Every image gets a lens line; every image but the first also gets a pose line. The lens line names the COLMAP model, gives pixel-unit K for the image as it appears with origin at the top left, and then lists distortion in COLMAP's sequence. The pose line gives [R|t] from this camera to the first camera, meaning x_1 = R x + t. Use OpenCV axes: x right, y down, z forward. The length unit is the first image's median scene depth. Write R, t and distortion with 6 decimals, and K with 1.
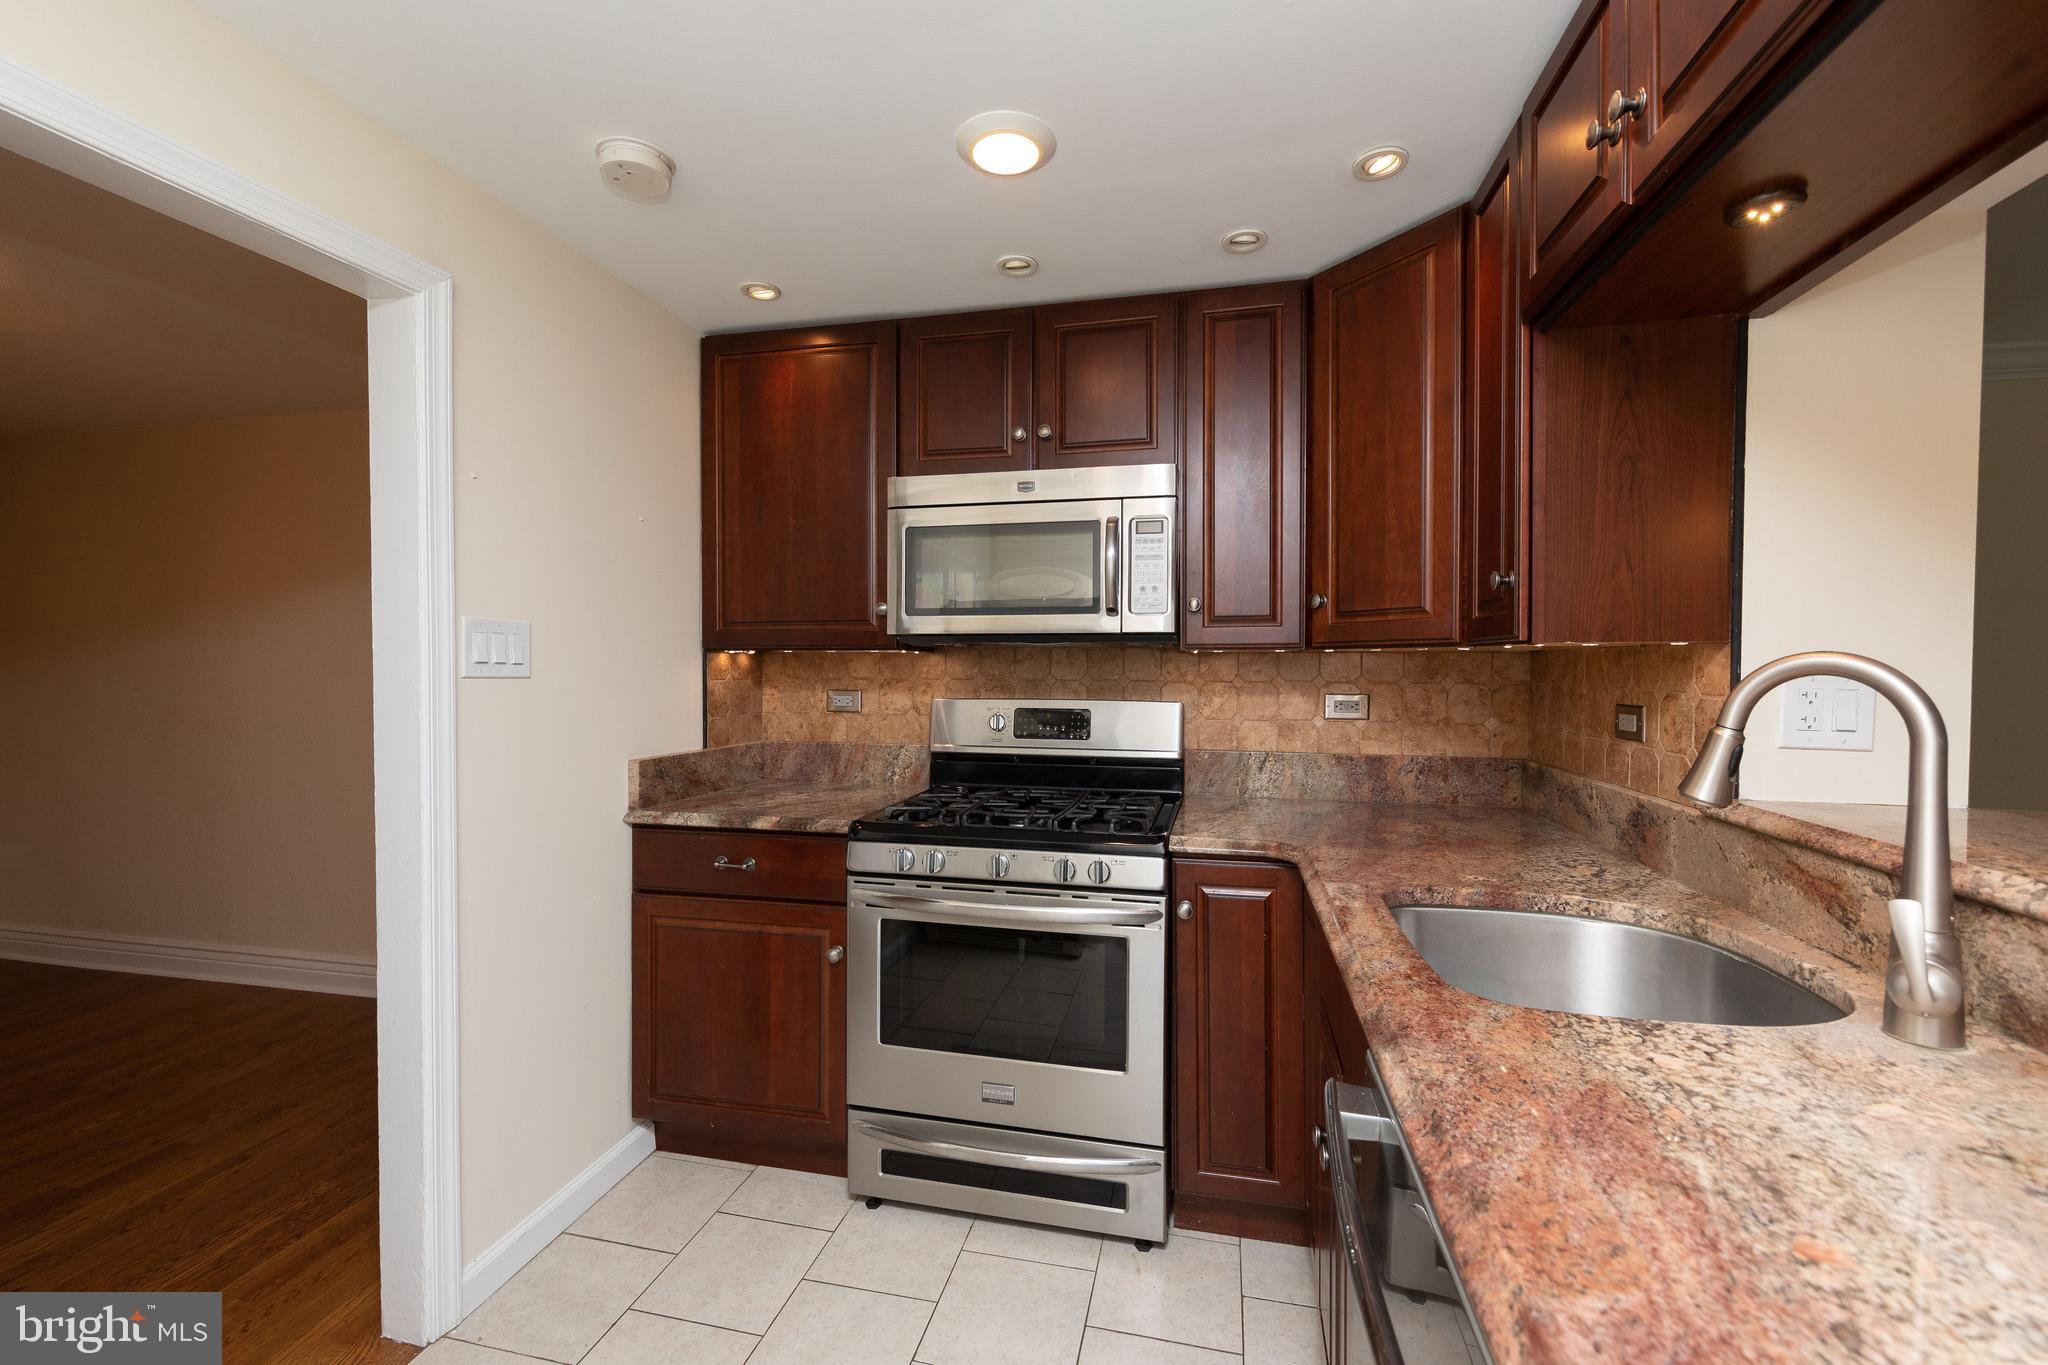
lens RADIAL K [[881.0, 0, 1062.0], [0, 881.0, 676.2], [0, 0, 1]] dist [0.013060, -0.002544]
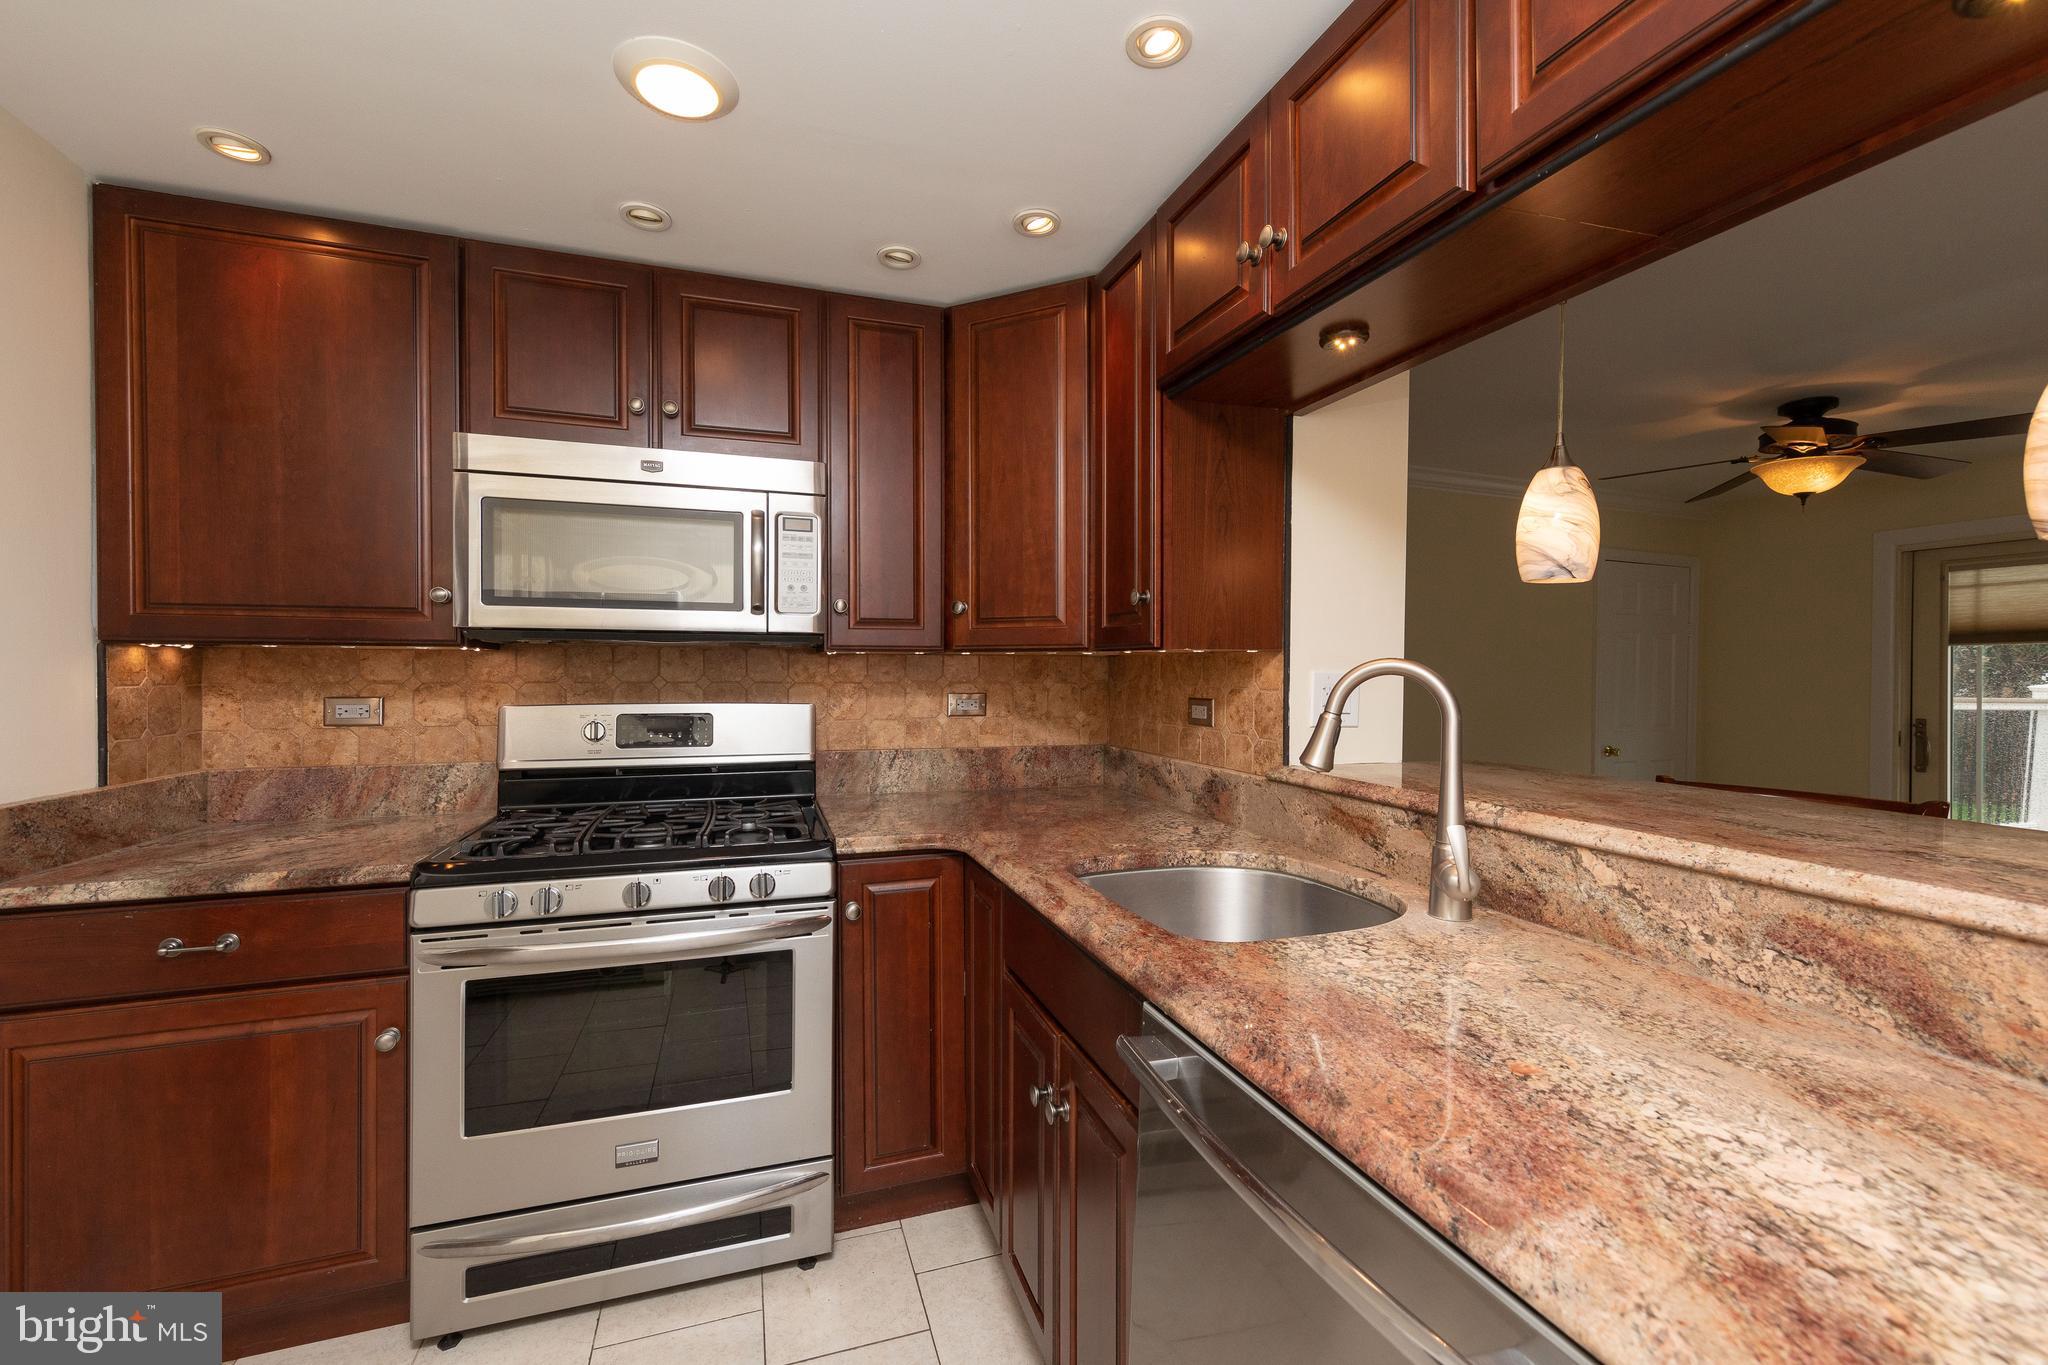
lens RADIAL K [[835.0, 0, 1055.8], [0, 835.0, 675.6], [0, 0, 1]] dist [0.012766, -0.001545]
pose [[0.849193, -0.003029, 0.528074, -0.156861], [0.003995, 0.999992, -0.000688, -0.000495], [-0.528067, 0.002694, 0.849198, 0.068119]]
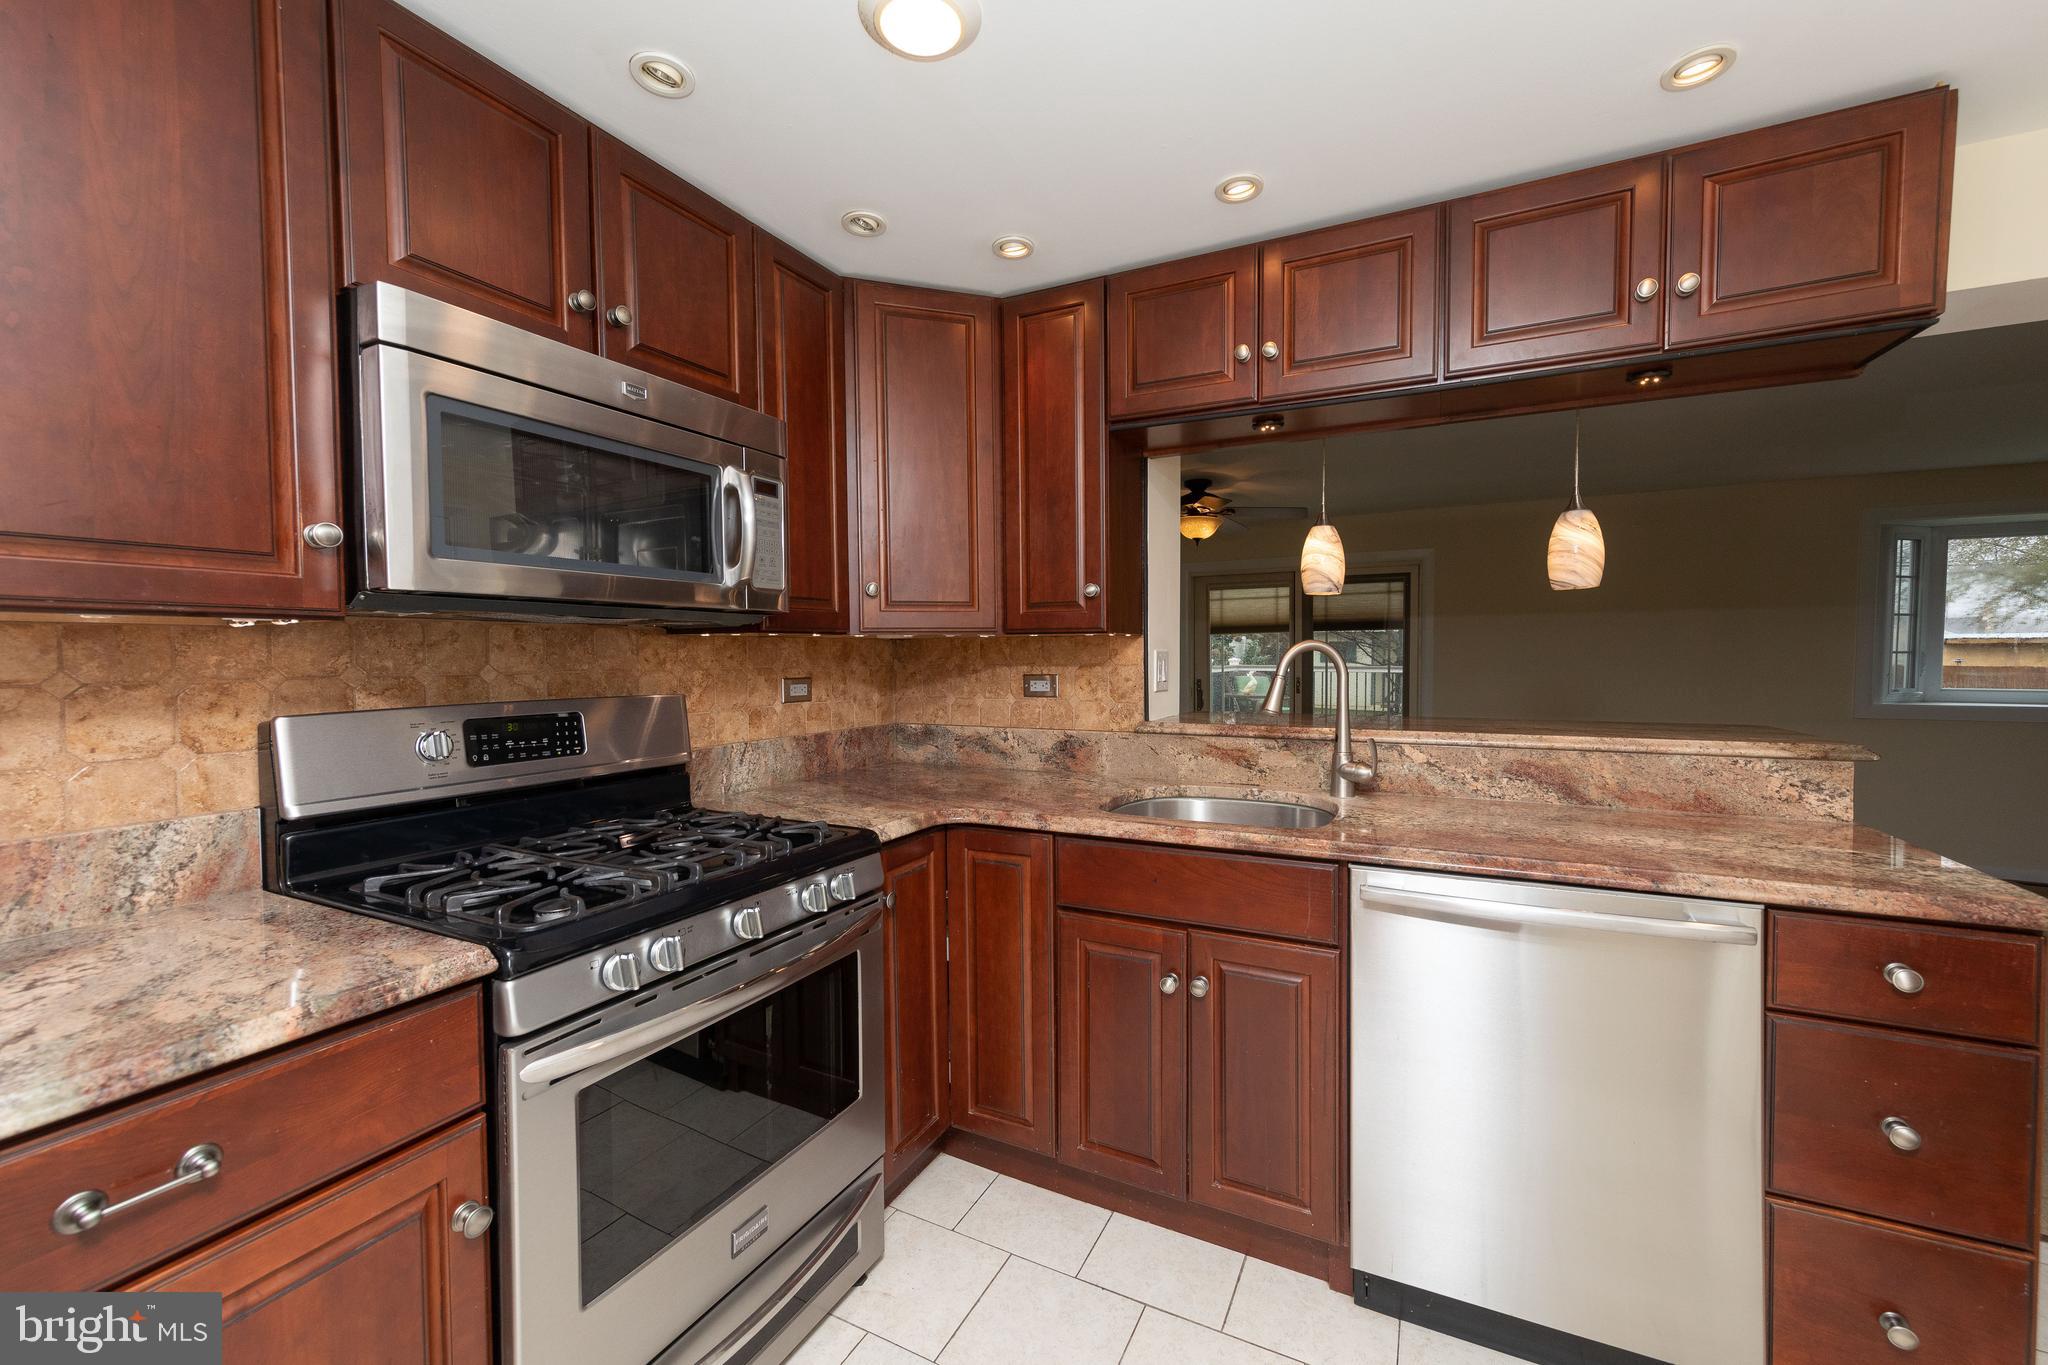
lens RADIAL K [[835.0, 0, 1025.4], [0, 835.0, 670.3], [0, 0, 1]] dist [0.012766, -0.001545]
pose [[0.228760, -0.023781, 0.973192, -0.681720], [0.019314, 0.999616, 0.019887, -0.003653], [-0.973291, 0.014247, 0.229131, 0.602896]]
